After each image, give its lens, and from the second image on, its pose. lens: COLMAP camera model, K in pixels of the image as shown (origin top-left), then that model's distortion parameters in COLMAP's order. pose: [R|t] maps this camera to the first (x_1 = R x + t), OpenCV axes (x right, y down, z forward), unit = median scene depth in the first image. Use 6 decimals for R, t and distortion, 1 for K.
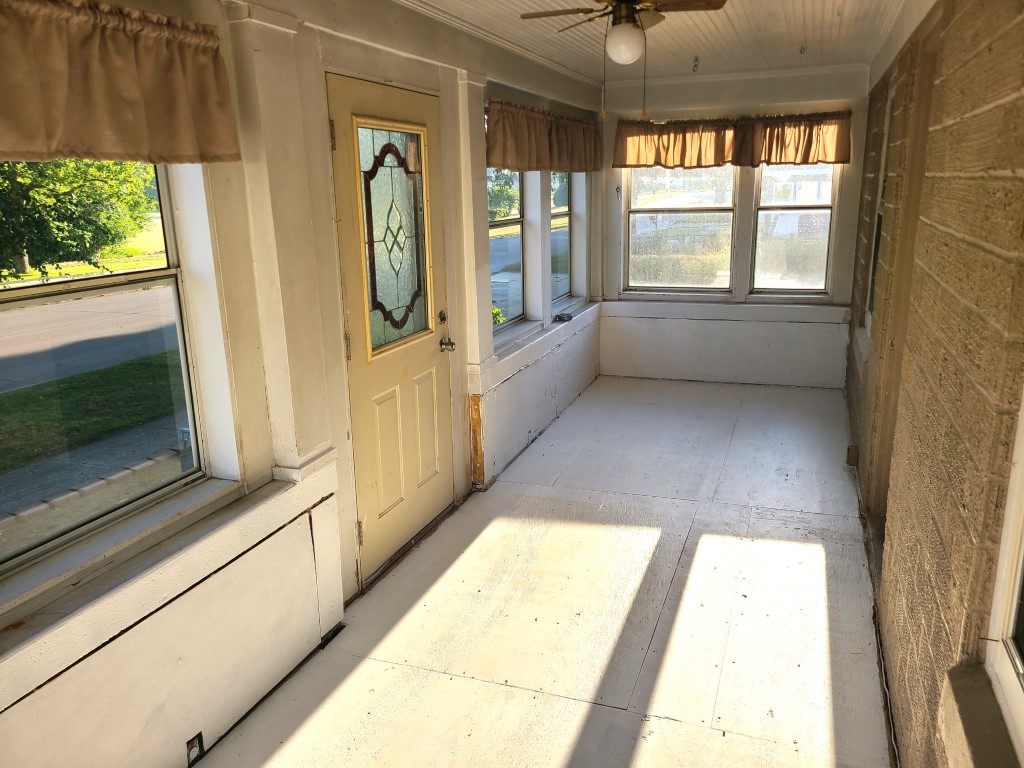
lens RADIAL K [[764.3, 0, 504.8], [0, 764.3, 372.5], [0, 0, 1]] dist [0.045890, -0.008161]
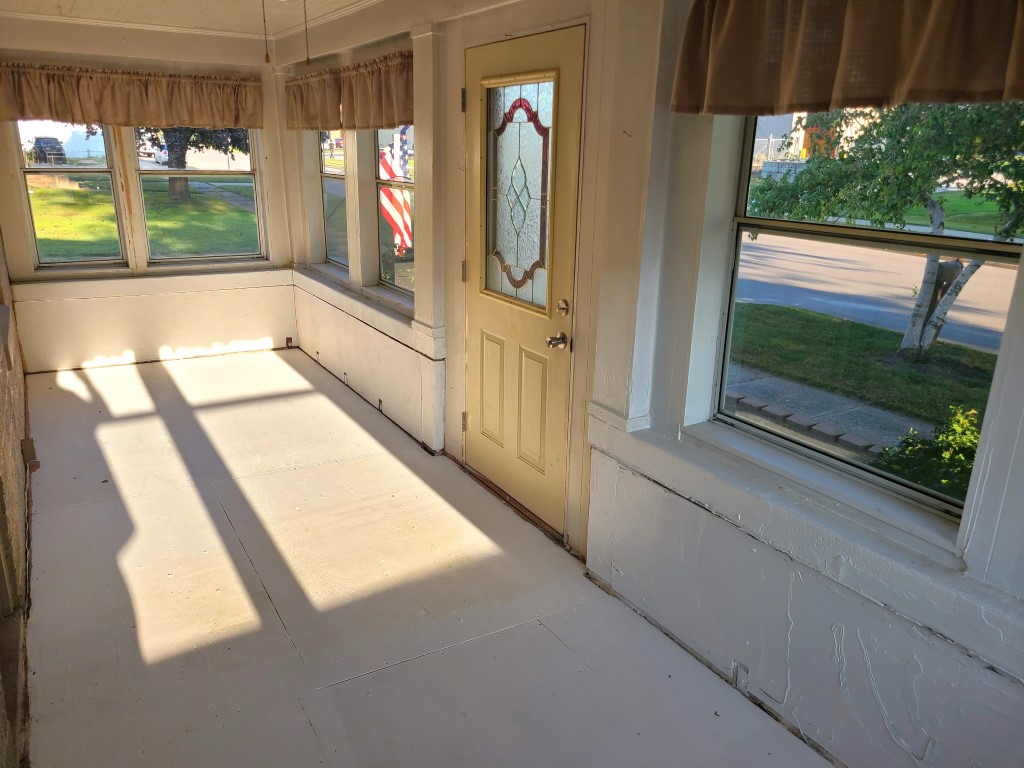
lens RADIAL K [[764.3, 0, 504.8], [0, 764.3, 372.5], [0, 0, 1]] dist [0.045890, -0.008161]
pose [[-0.624128, 0.241676, -0.743006, 0.664768], [-0.181870, 0.879900, 0.438975, -0.411569], [0.759861, 0.409107, -0.505216, 1.601607]]
